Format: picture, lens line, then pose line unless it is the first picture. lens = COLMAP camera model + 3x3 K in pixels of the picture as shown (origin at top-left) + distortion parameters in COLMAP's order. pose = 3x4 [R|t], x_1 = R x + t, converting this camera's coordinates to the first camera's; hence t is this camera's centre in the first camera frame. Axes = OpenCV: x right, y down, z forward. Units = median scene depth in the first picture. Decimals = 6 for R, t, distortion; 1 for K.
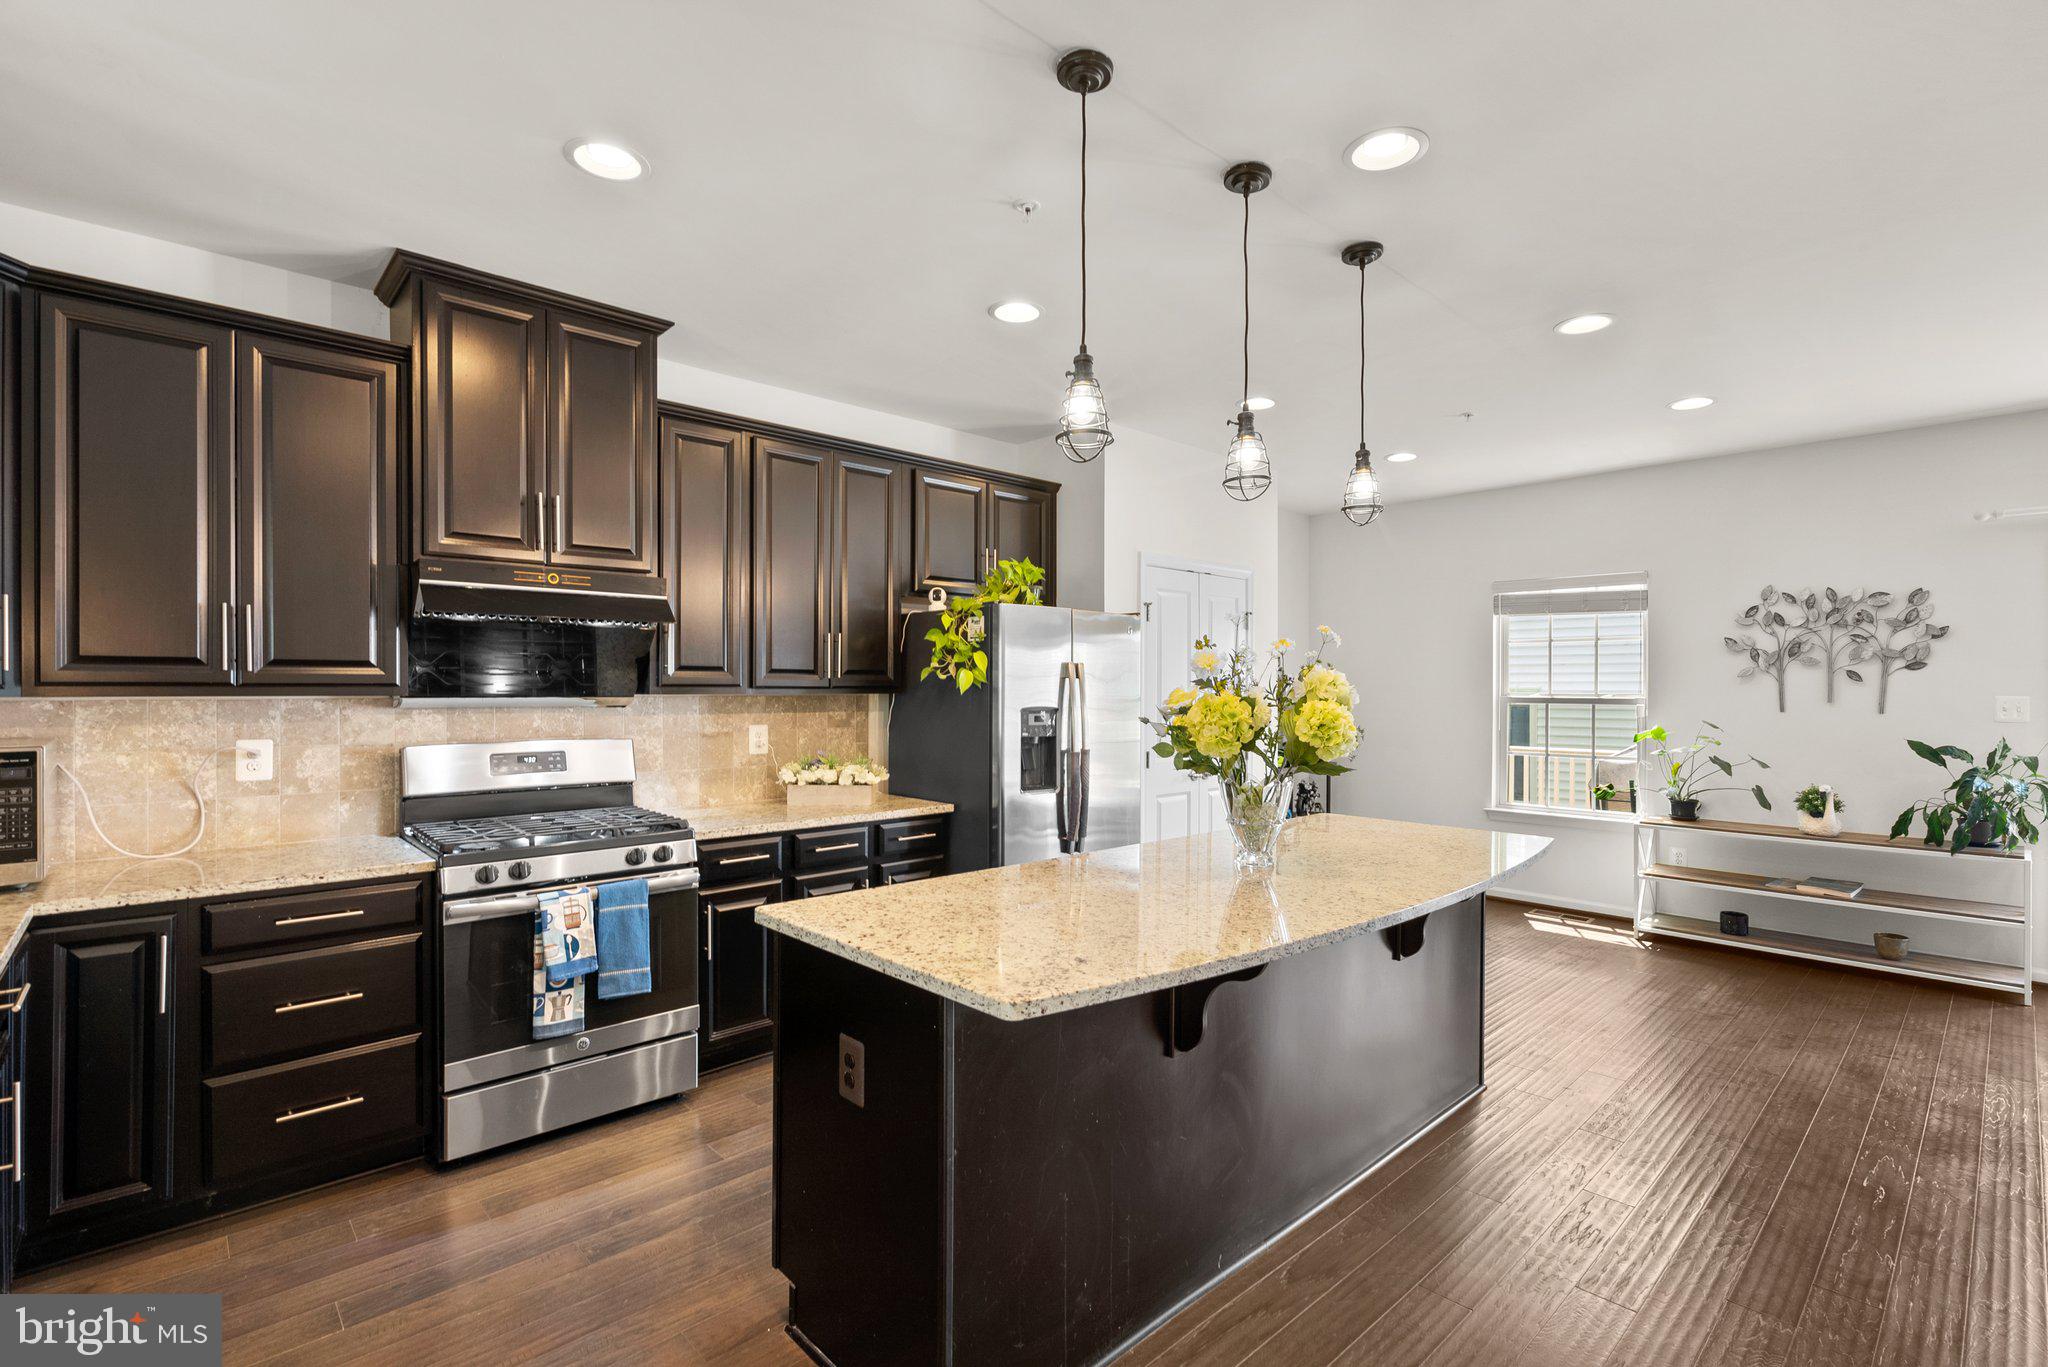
lens RADIAL K [[937.1, 0, 1013.9], [0, 937.1, 693.3], [0, 0, 1]] dist [-0.008239, 0.003264]
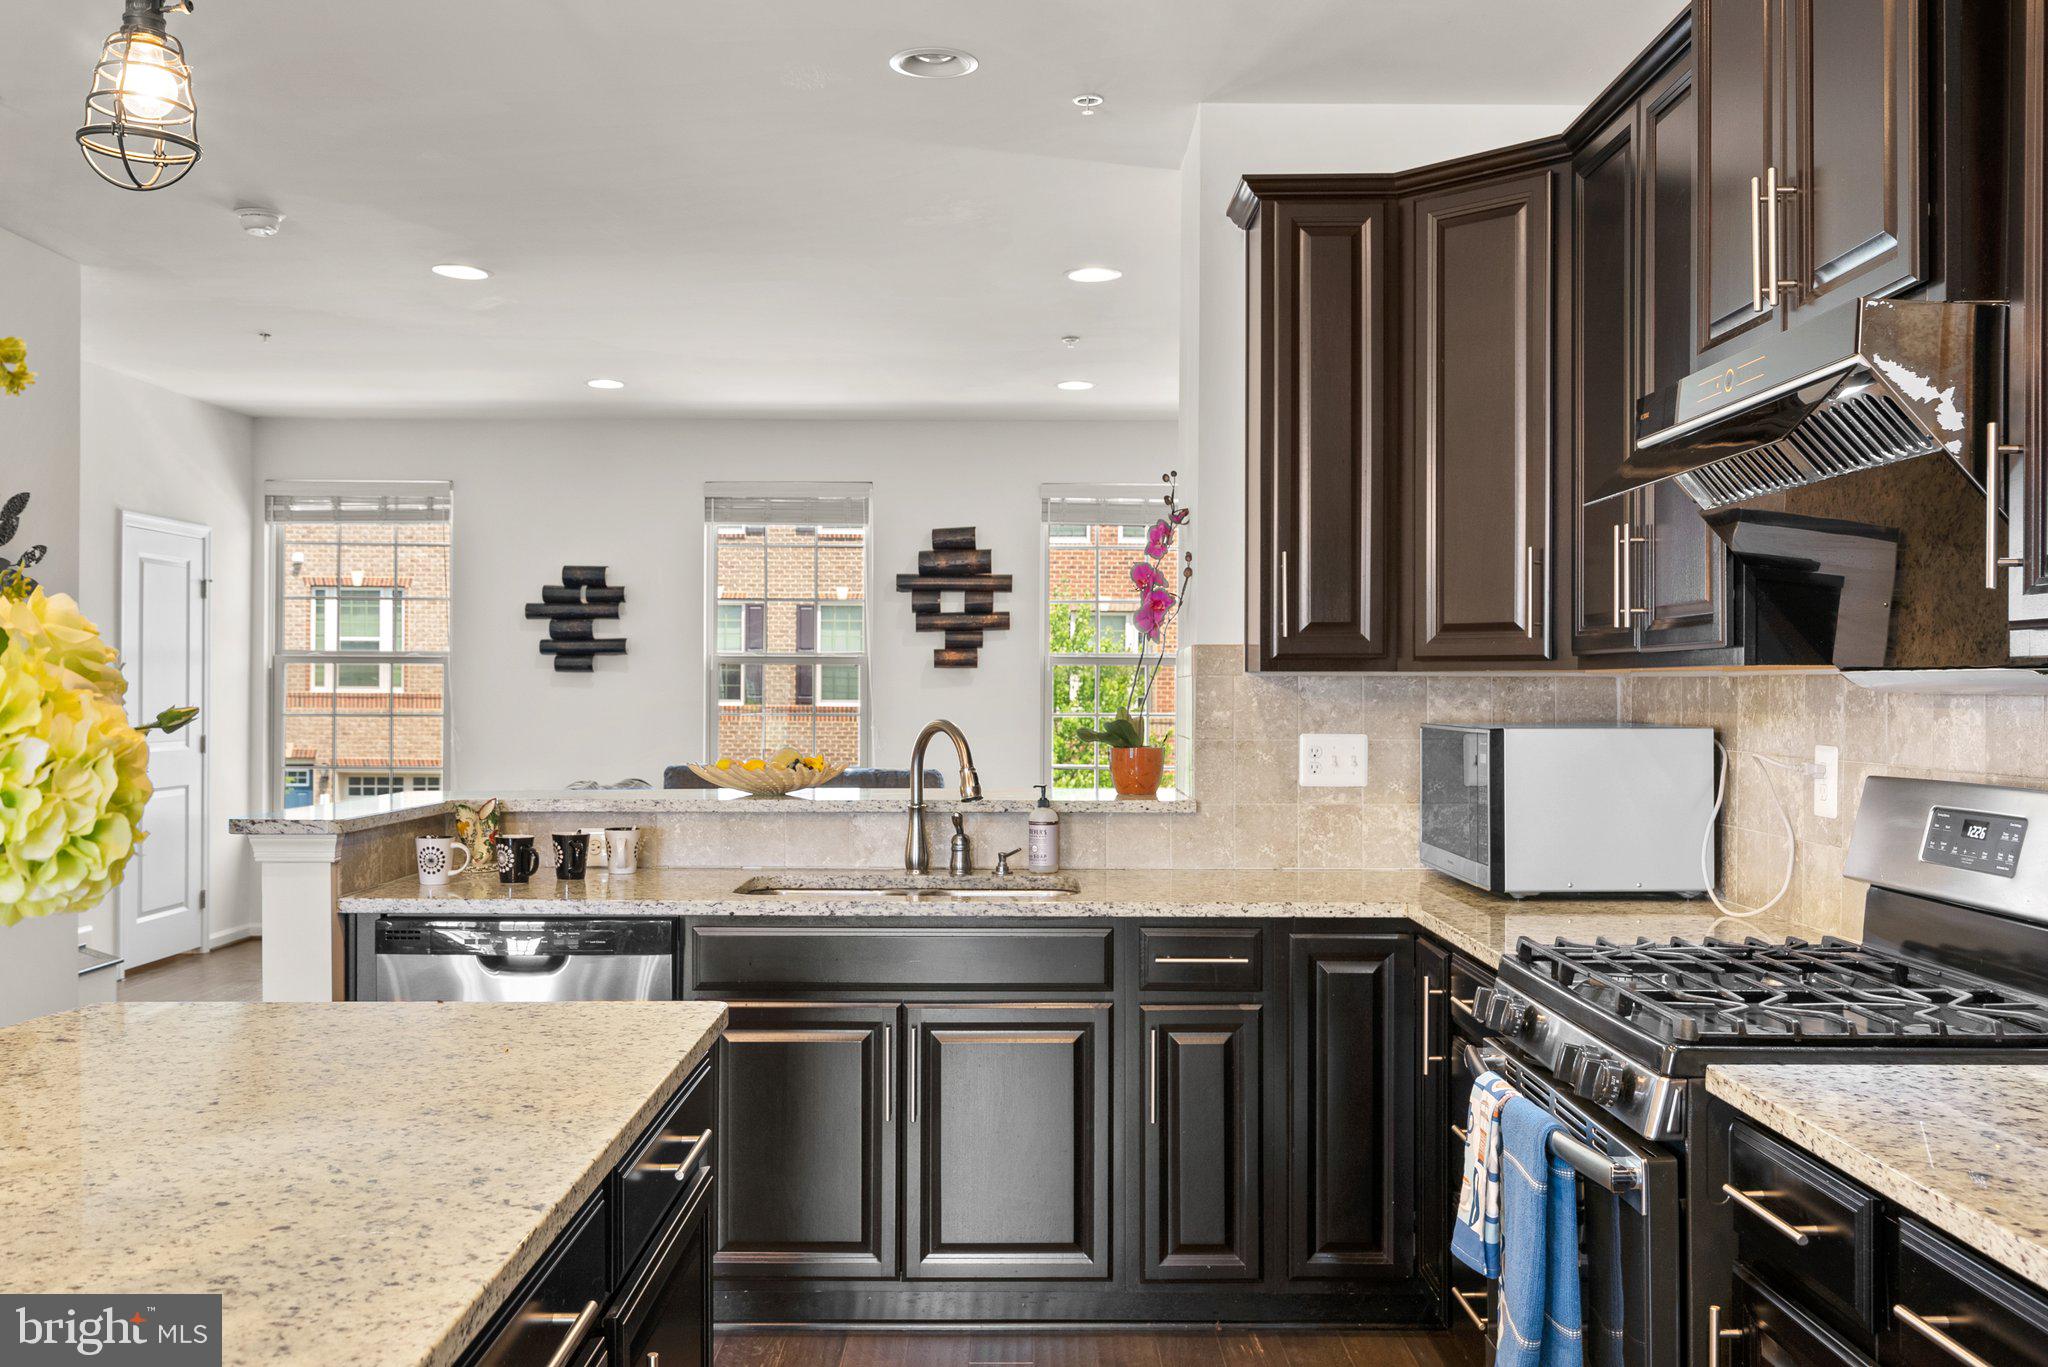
lens RADIAL K [[1802.8, 0, 1006.9], [0, 1802.8, 677.3], [0, 0, 1]] dist [0.013003, 0.002169]
pose [[-0.681989, -0.007459, -0.731324, 0.225118], [-0.008091, 0.999964, -0.002654, 0.009986], [0.731317, 0.004107, -0.682025, 0.941017]]
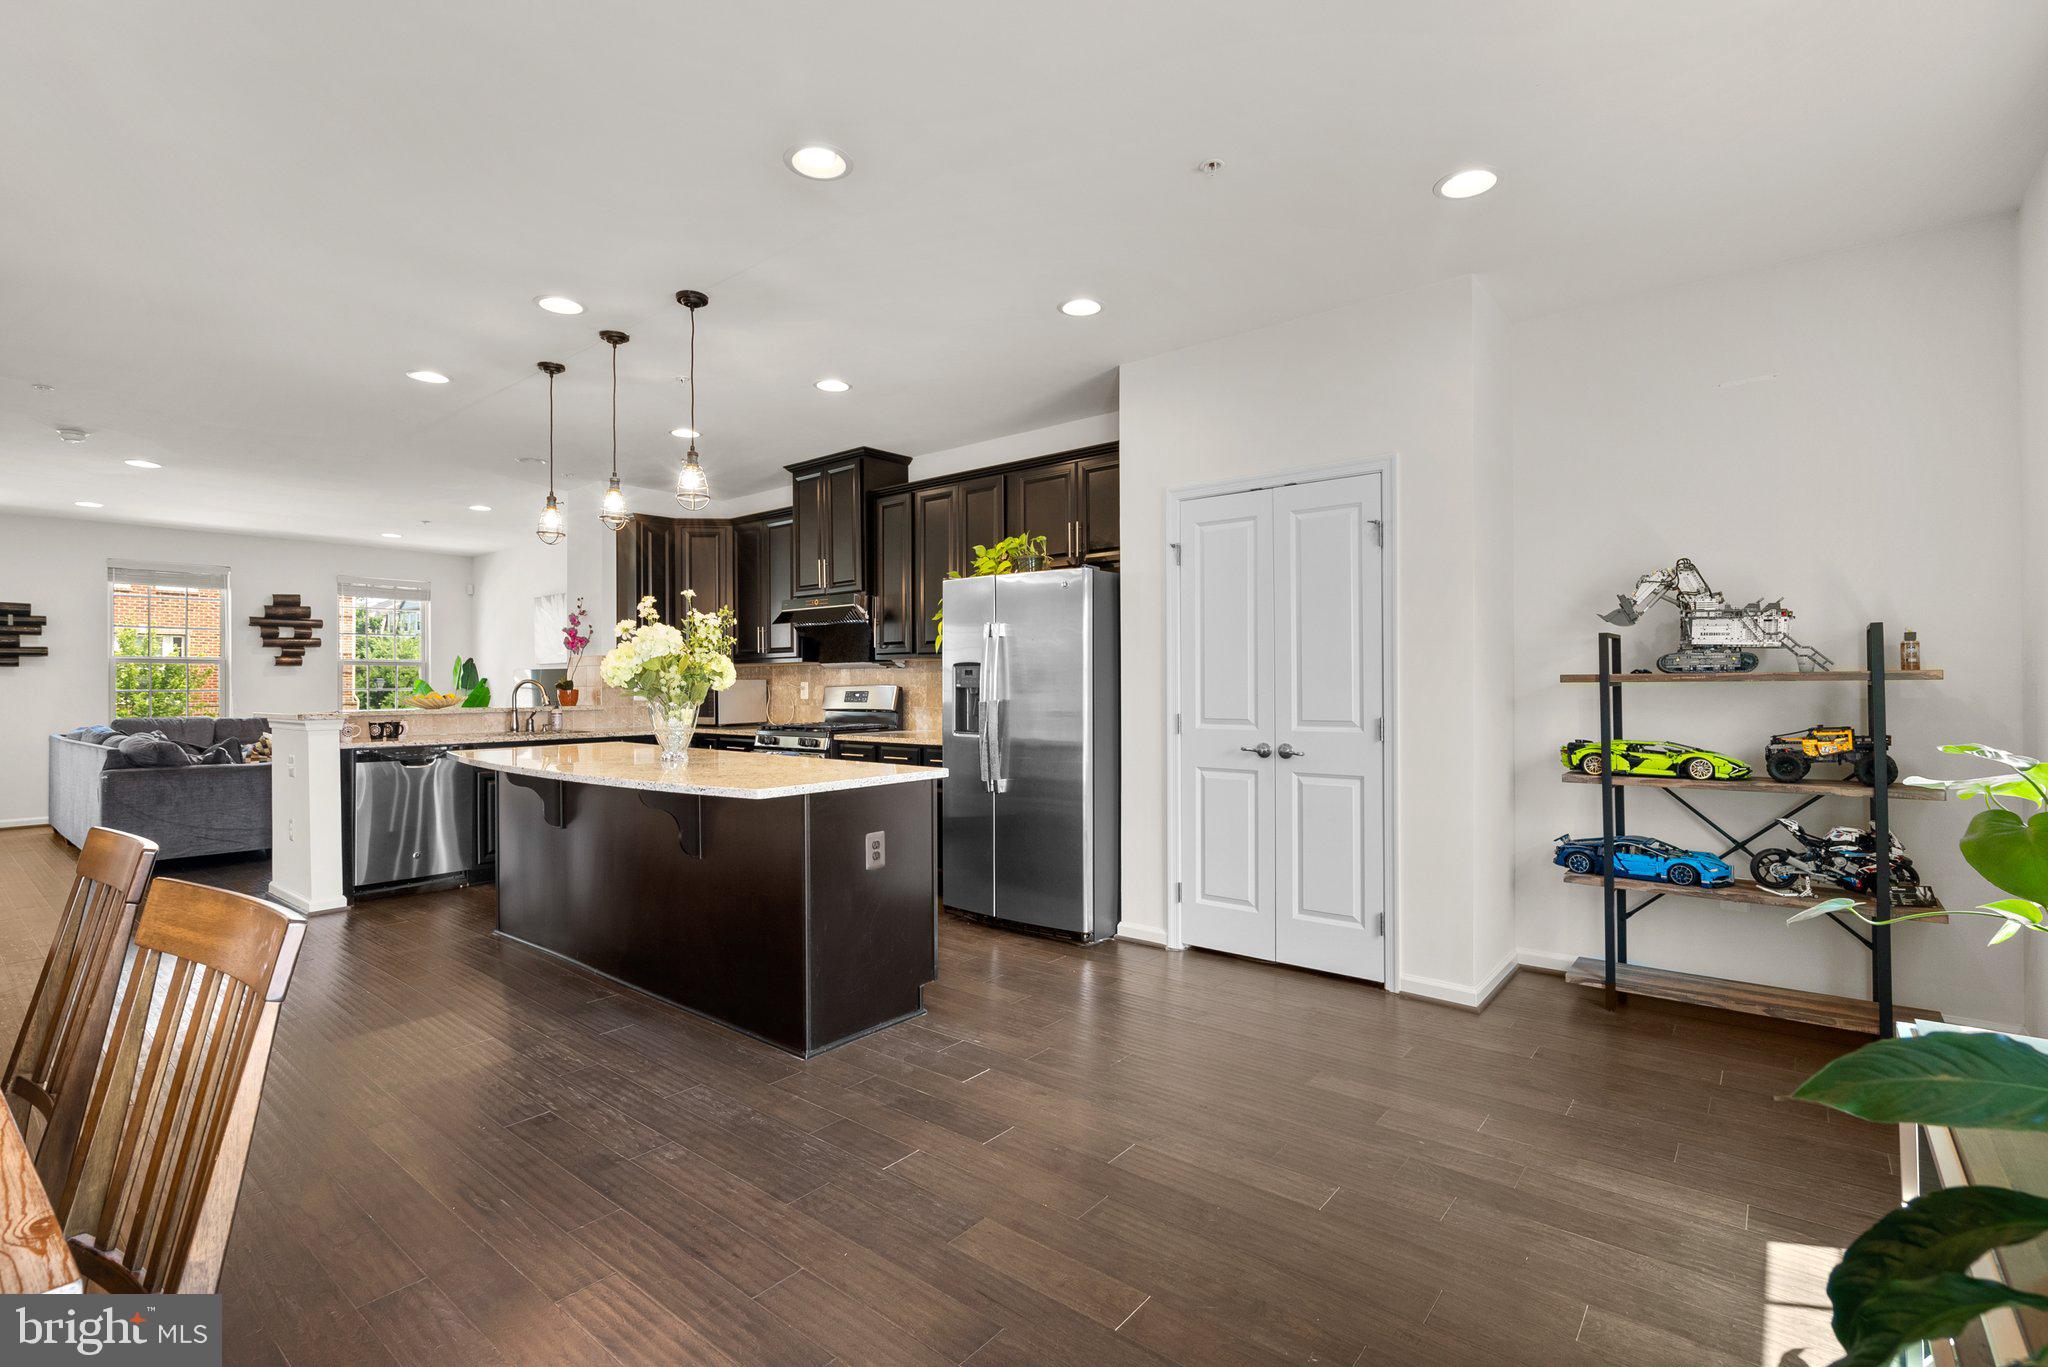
lens RADIAL K [[937.1, 0, 1024.9], [0, 937.1, 681.2], [0, 0, 1]] dist [-0.008239, 0.003264]
pose [[0.136571, -0.004163, -0.990622, 1.114657], [-0.000030, 0.999991, -0.004206, 0.039435], [0.990630, 0.000604, 0.136569, 0.836548]]
